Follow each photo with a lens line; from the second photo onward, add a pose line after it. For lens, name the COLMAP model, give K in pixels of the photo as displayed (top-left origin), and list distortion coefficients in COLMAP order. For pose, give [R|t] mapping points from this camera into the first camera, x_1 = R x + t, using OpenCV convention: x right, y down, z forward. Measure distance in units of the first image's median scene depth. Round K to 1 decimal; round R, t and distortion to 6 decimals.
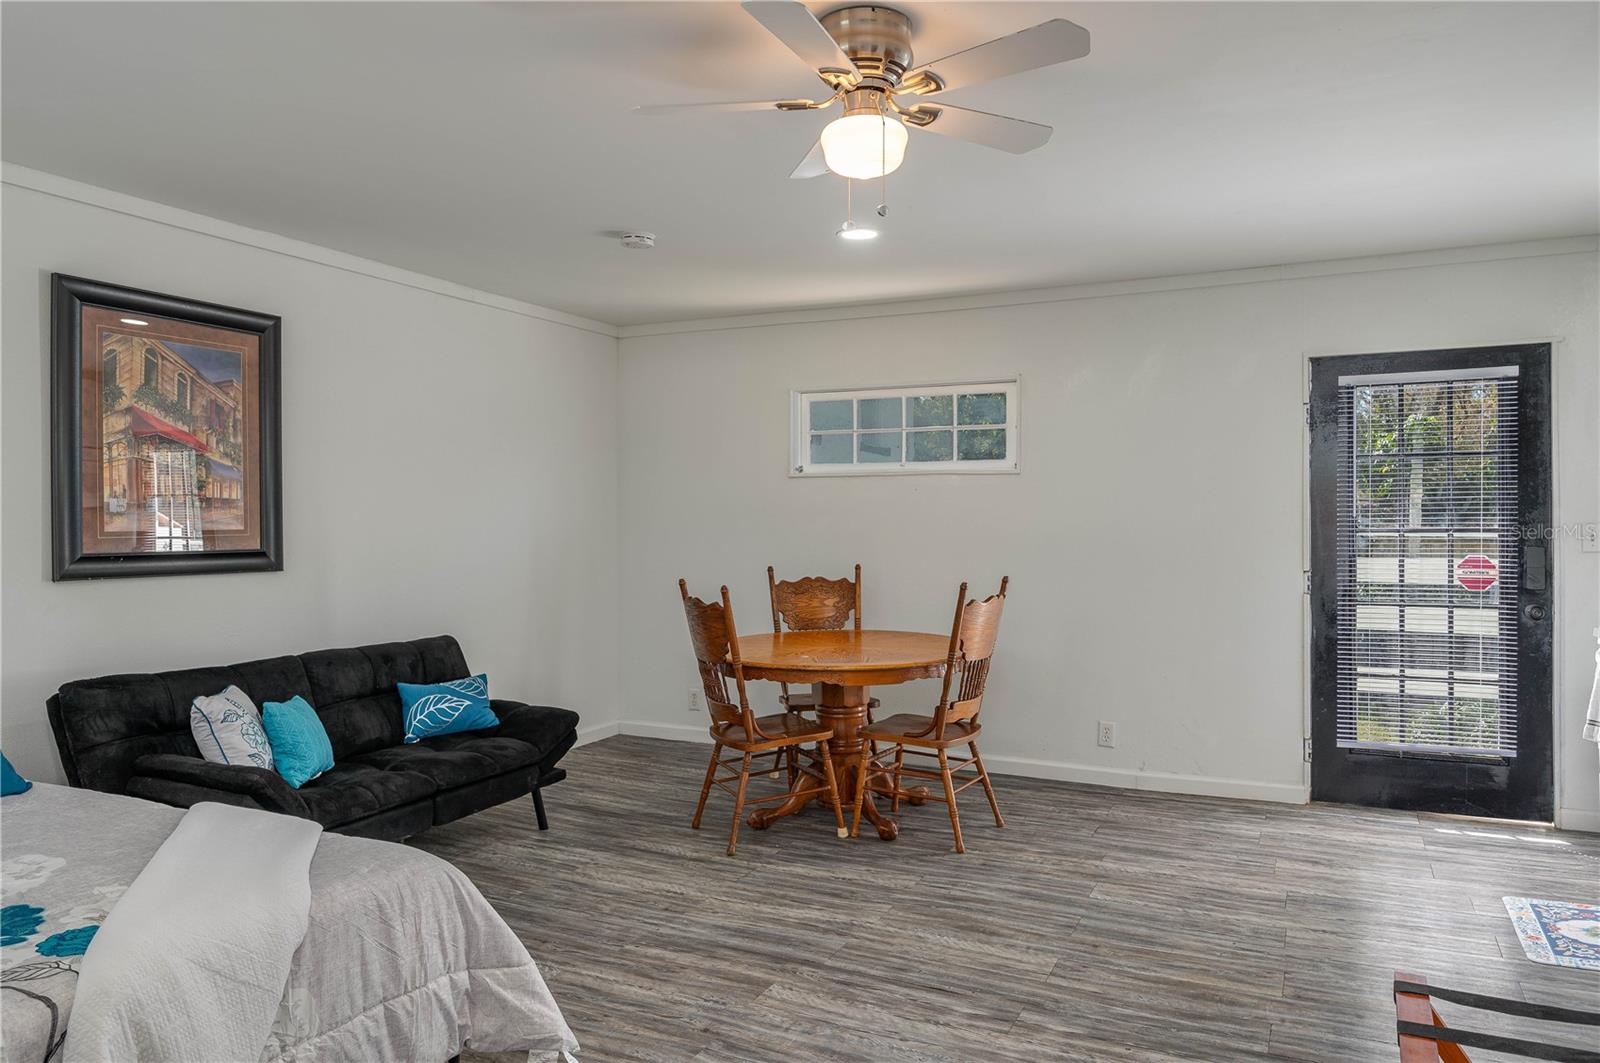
lens RADIAL K [[1105.2, 0, 800.0], [0, 1105.2, 531.5], [0, 0, 1]] dist [0.001317, 0.001053]
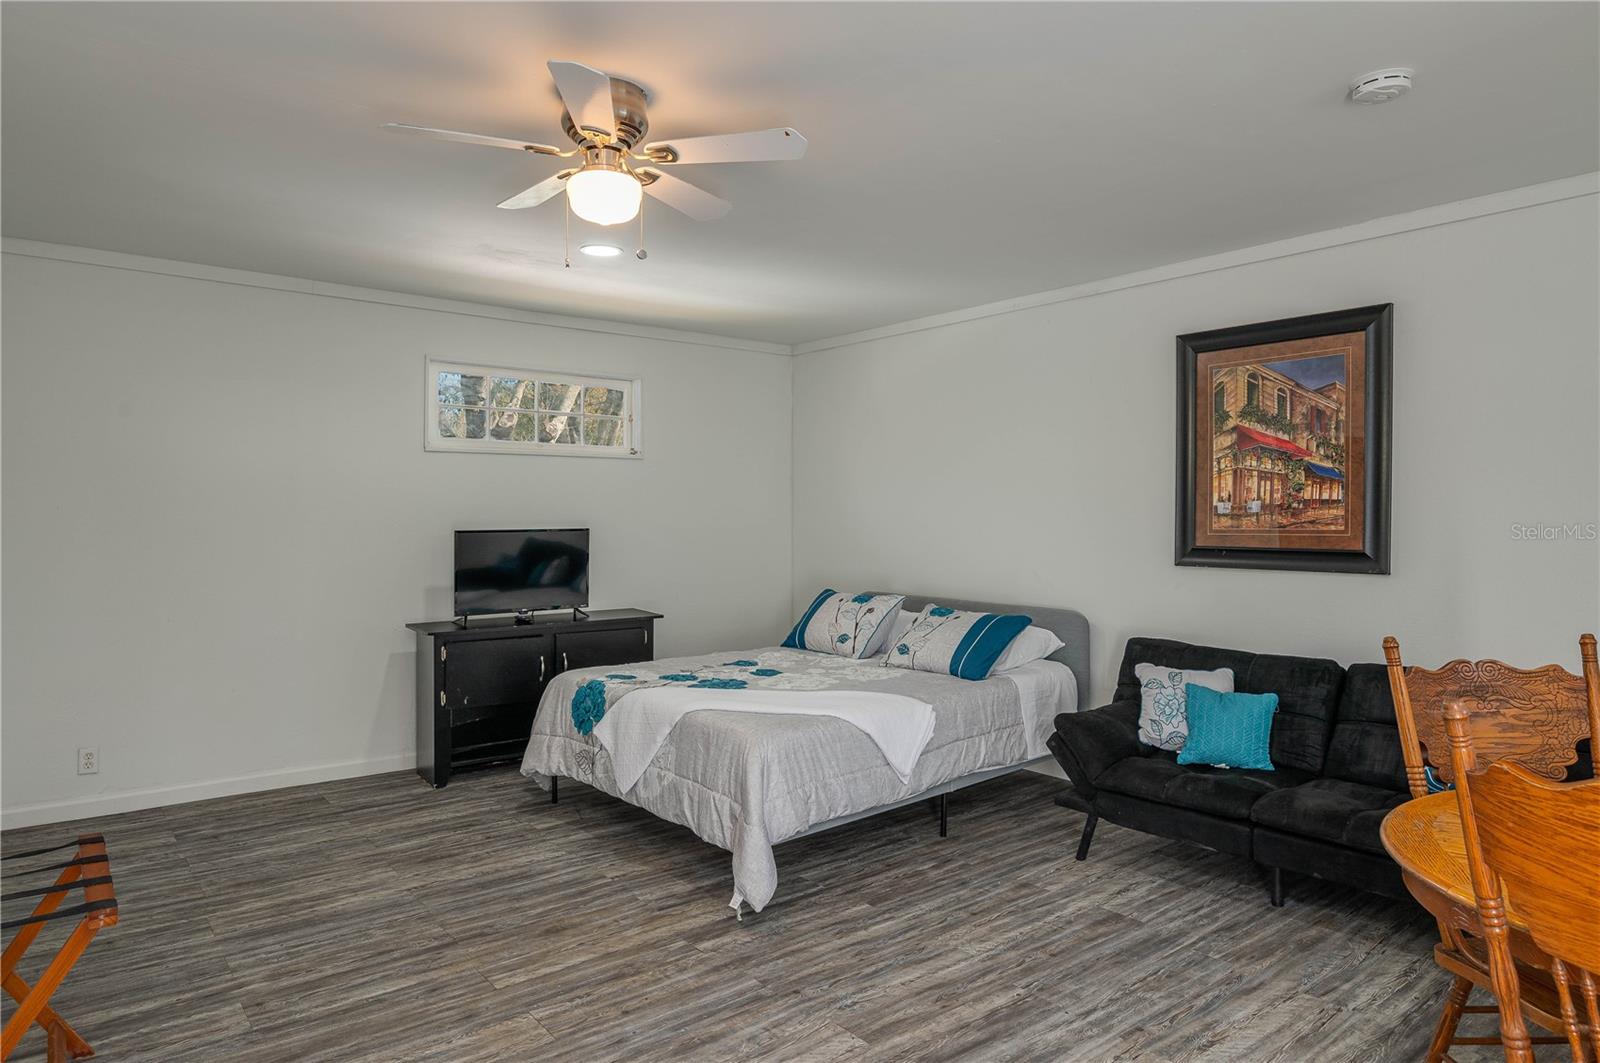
lens RADIAL K [[993.4, 0, 797.6], [0, 993.4, 540.1], [0, 0, 1]] dist [0.004097, 0.001216]
pose [[-0.435997, 0.021252, -0.899697, 0.567576], [-0.009645, 0.999553, 0.028284, -0.014267], [0.899896, 0.021010, -0.435598, 1.027373]]
